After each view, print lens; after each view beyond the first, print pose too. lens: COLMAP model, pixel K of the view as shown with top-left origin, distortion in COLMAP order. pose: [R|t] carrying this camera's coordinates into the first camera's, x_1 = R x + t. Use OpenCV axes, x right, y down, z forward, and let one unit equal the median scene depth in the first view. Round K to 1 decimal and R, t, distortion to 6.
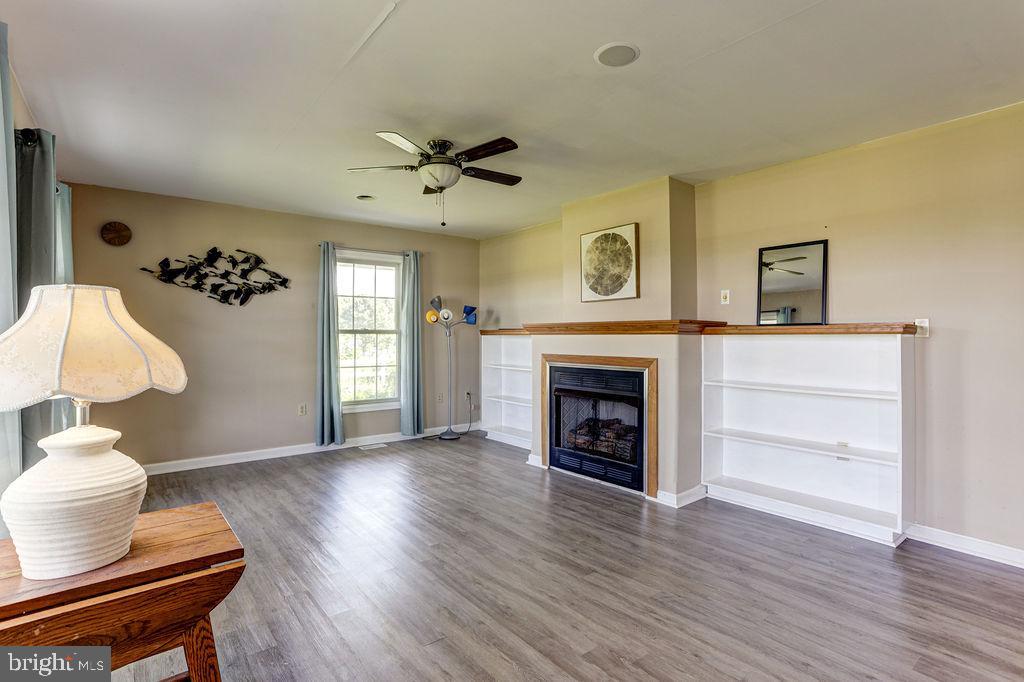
lens RADIAL K [[501.7, 0, 510.5], [0, 501.7, 338.7], [0, 0, 1]] dist [-0.004941, -0.000182]
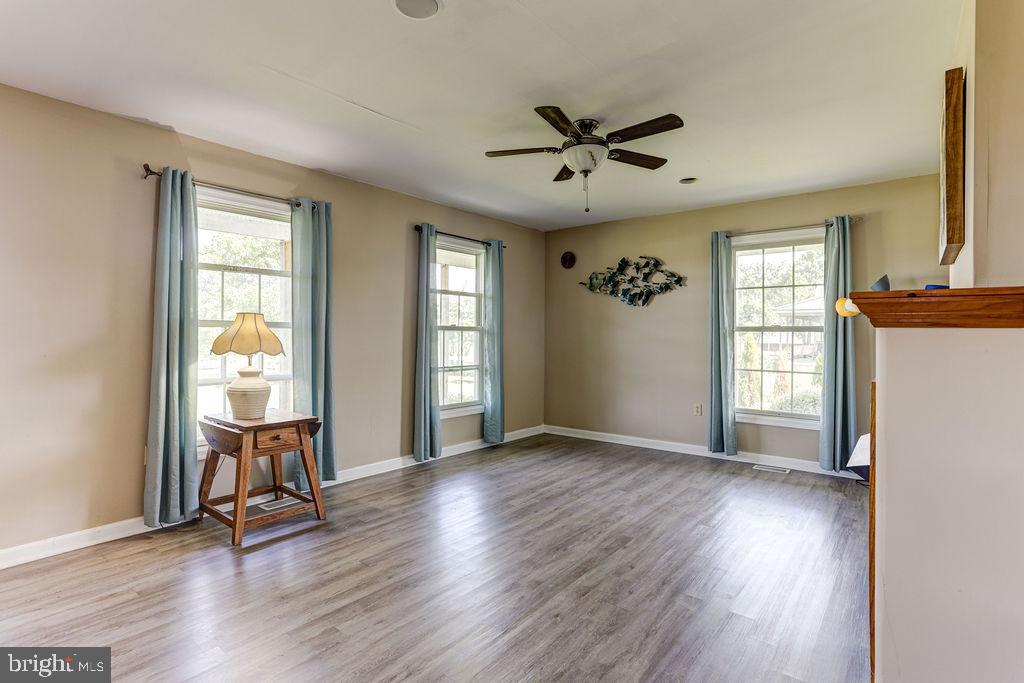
lens RADIAL K [[522.9, 0, 511.6], [0, 522.9, 335.7], [0, 0, 1]] dist [-0.000289, 0.000072]
pose [[0.224612, 0.006660, -0.974425, 0.531950], [-0.012144, 0.999918, 0.004035, -0.001320], [0.974373, 0.010927, 0.224675, 0.454556]]
